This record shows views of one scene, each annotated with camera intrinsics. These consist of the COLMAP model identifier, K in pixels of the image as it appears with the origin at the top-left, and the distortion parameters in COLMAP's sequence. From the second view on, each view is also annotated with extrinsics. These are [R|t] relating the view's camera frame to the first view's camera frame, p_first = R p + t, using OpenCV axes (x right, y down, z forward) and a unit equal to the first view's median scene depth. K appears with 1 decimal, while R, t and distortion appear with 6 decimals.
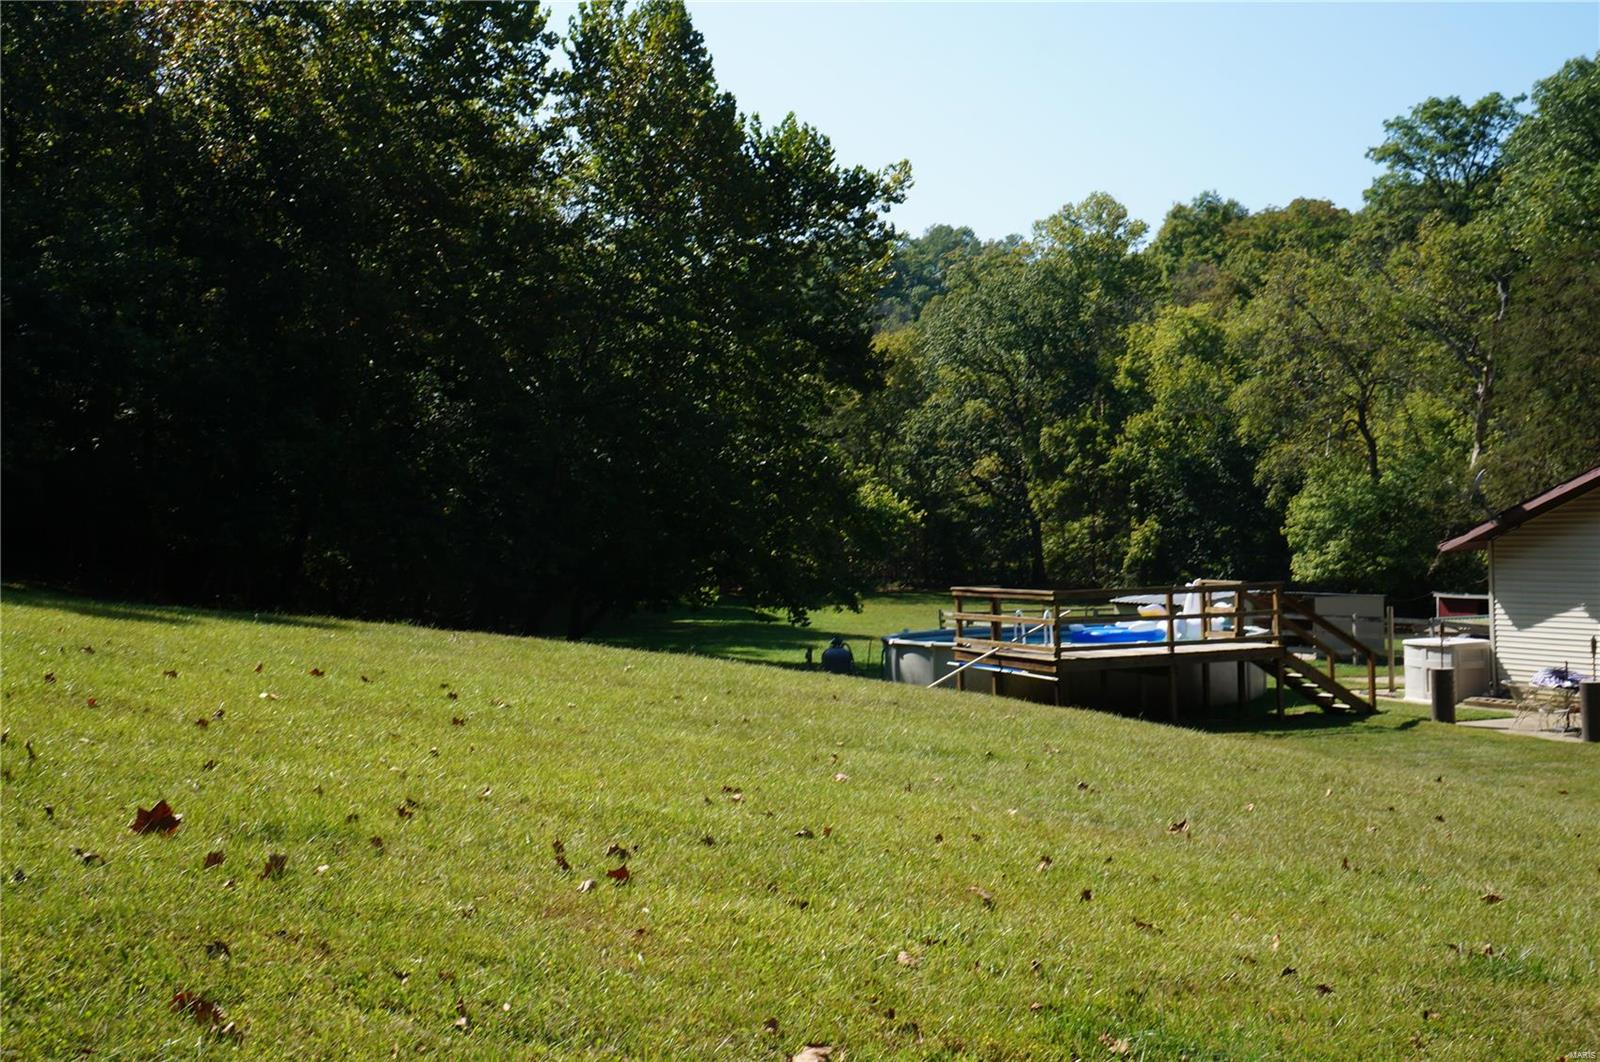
lens RADIAL K [[1699.5, 0, 856.0], [0, 1699.5, 547.7], [0, 0, 1]] dist [0.031488, 0.000000]
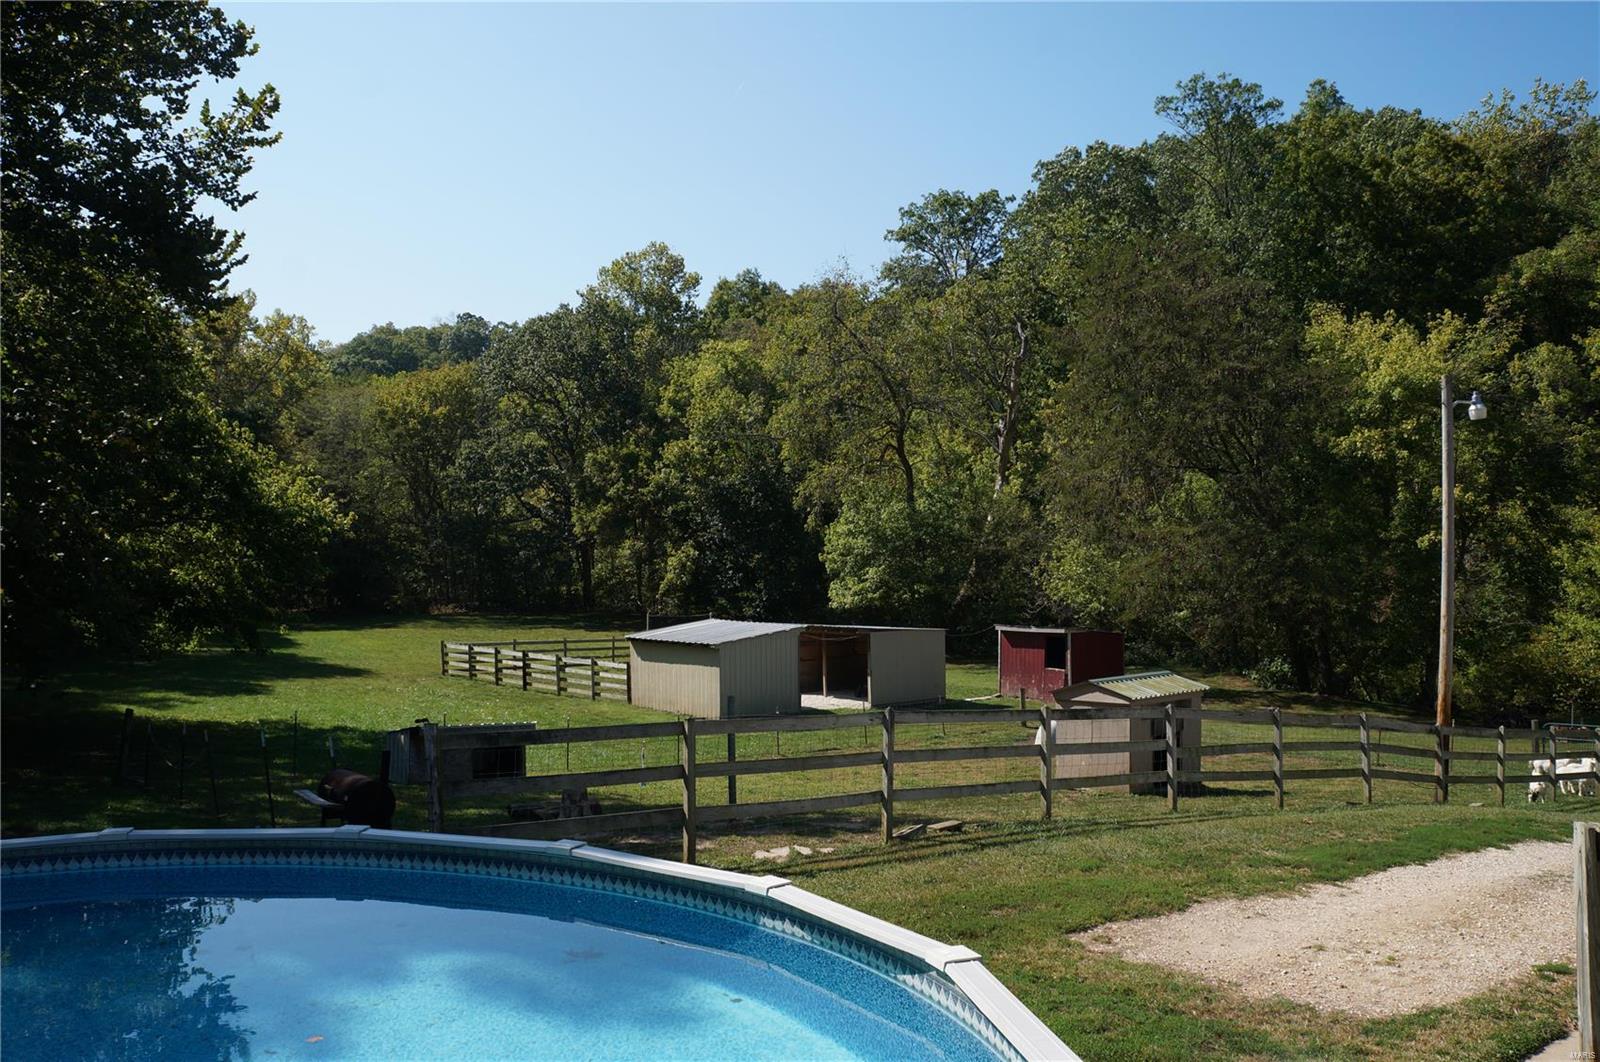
lens RADIAL K [[1377.0, 0, 849.0], [0, 1377.0, 531.5], [0, 0, 1]] dist [-0.166809, 0.120348]
pose [[0.961621, 0.018687, 0.273743, 0.039778], [-0.009870, 0.999388, -0.033552, 0.001359], [-0.274203, 0.029562, 0.961217, 0.188769]]
